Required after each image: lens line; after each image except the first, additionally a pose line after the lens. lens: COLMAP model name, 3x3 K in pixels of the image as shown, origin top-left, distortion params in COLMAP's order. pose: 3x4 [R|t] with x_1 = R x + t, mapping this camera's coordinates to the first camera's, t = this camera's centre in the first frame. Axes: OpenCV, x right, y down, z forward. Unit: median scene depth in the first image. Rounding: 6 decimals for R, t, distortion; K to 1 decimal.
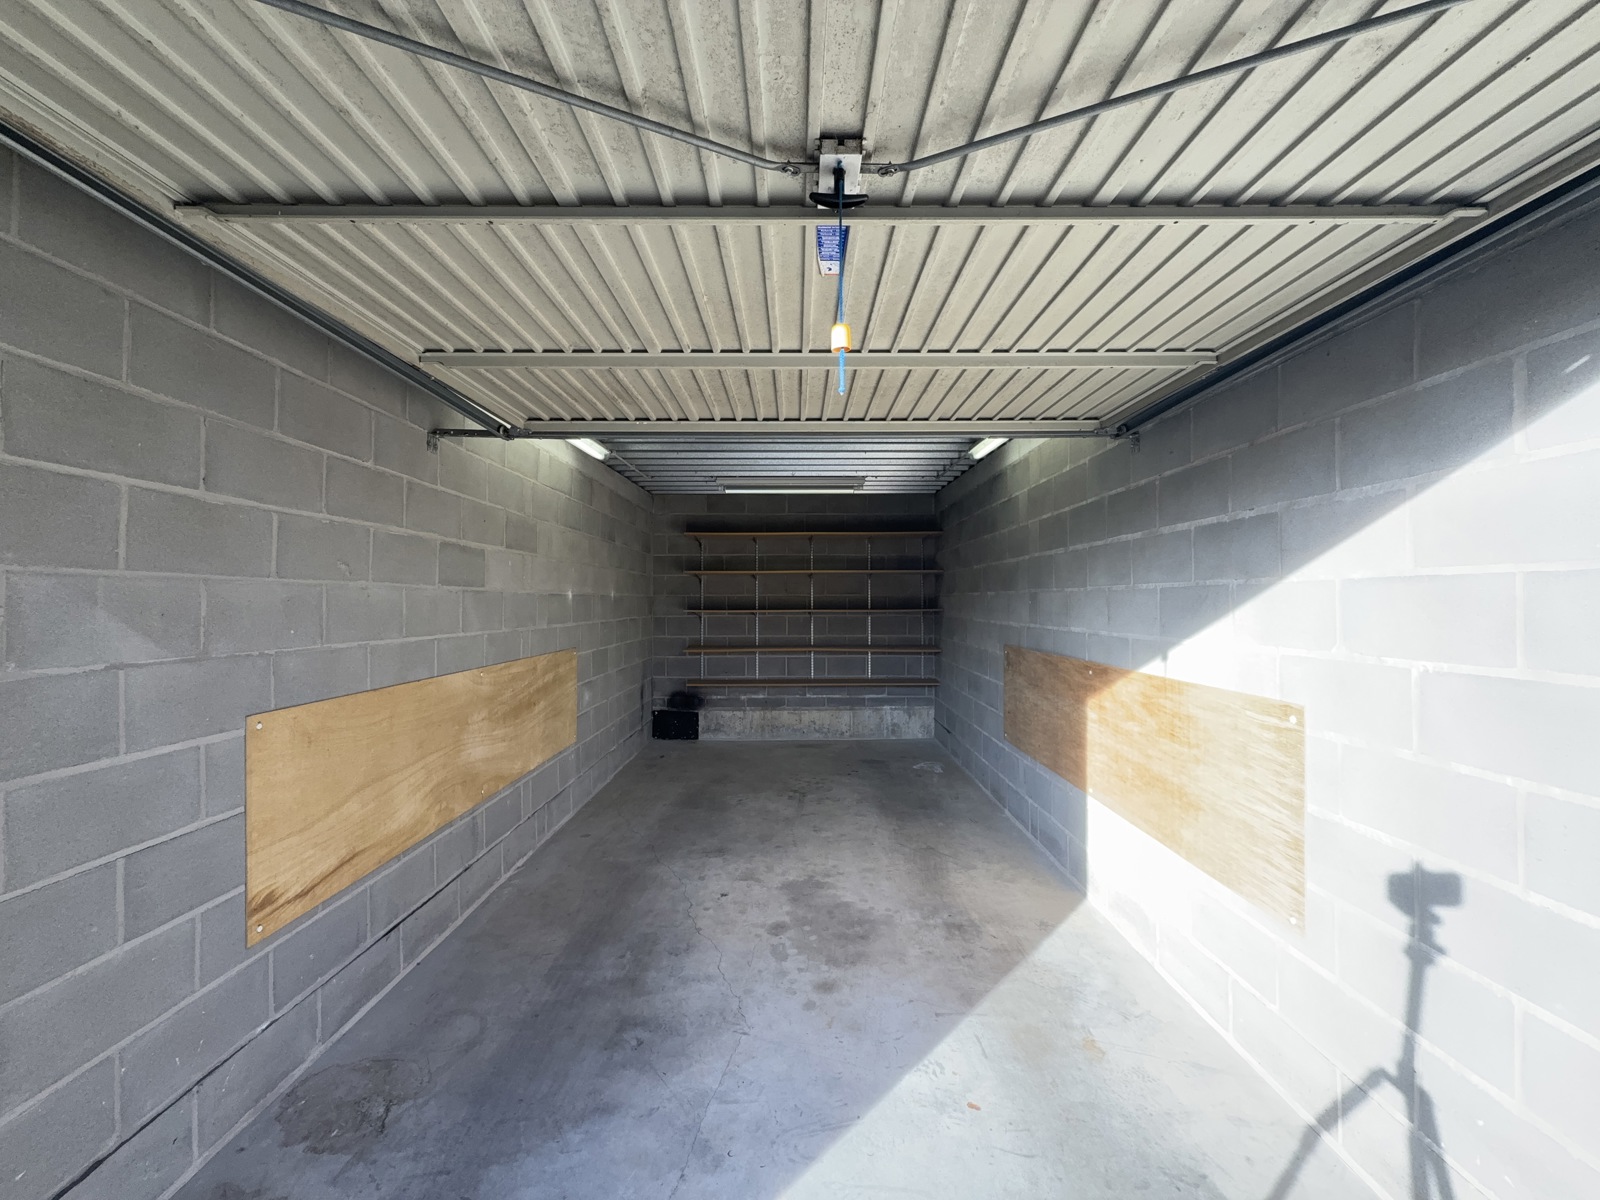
lens RADIAL K [[638.0, 0, 796.9], [0, 638.0, 599.7], [0, 0, 1]] dist [-0.000321, 0.000215]
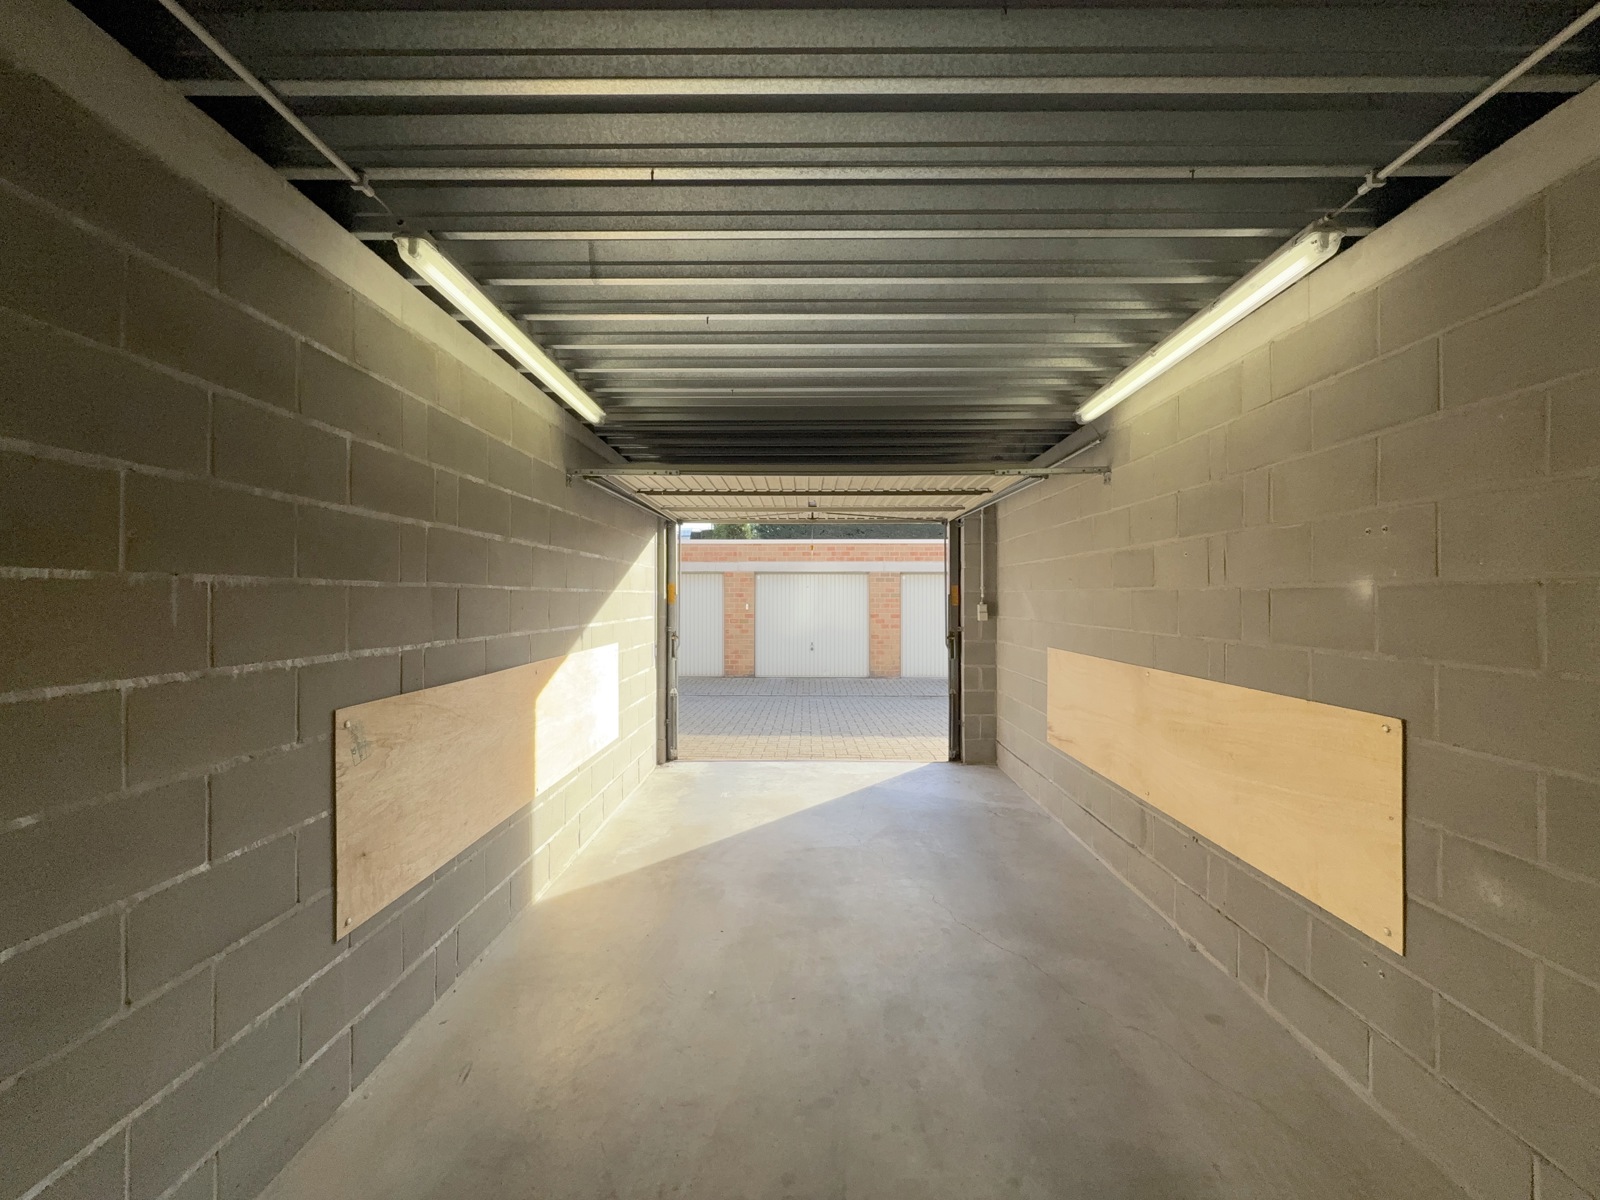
lens RADIAL K [[638.0, 0, 796.9], [0, 638.0, 599.7], [0, 0, 1]] dist [-0.000321, 0.000215]
pose [[-0.999876, 0.000263, 0.015752, 0.045951], [0.000282, 0.999999, 0.001225, -0.001026], [-0.015751, 0.001229, -0.999875, 2.521515]]
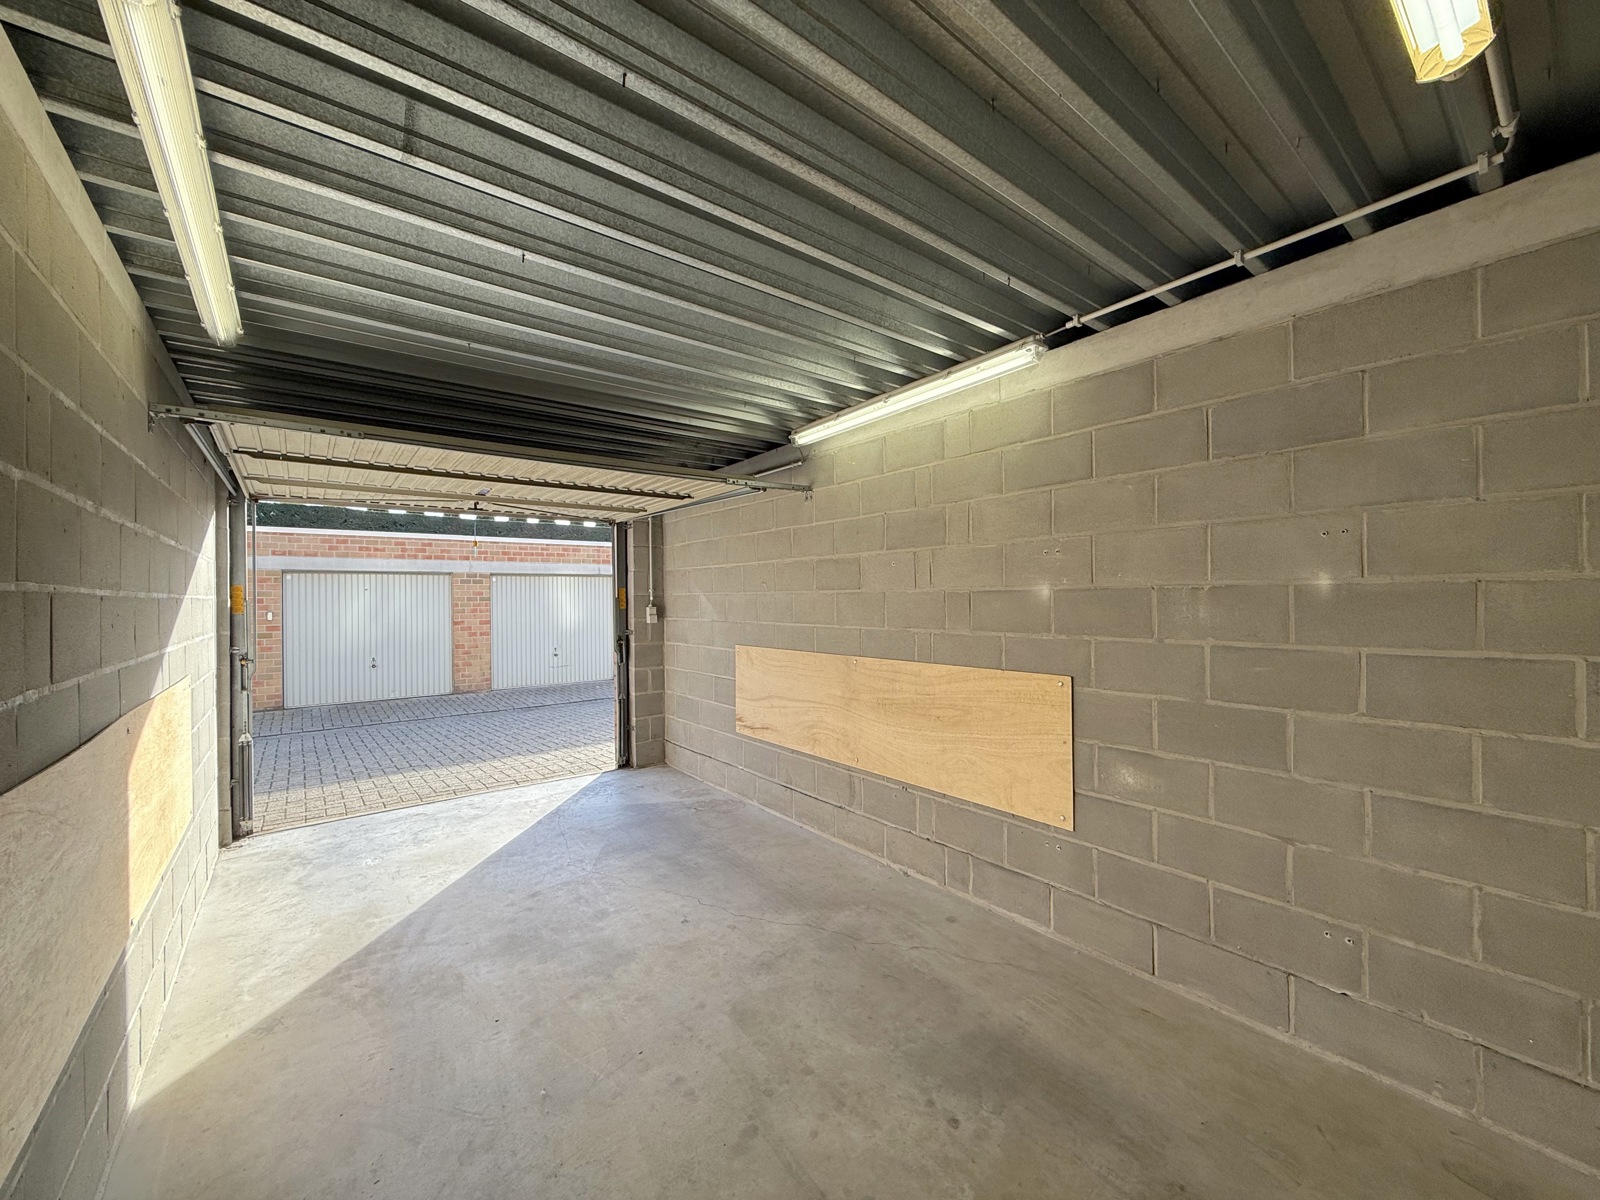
lens RADIAL K [[638.0, 0, 796.9], [0, 638.0, 599.7], [0, 0, 1]] dist [-0.000321, 0.000215]
pose [[-0.788115, 0.010921, -0.615431, 0.417082], [0.012569, 0.999920, 0.001648, -0.005016], [0.615400, -0.006436, -0.788189, 2.369646]]
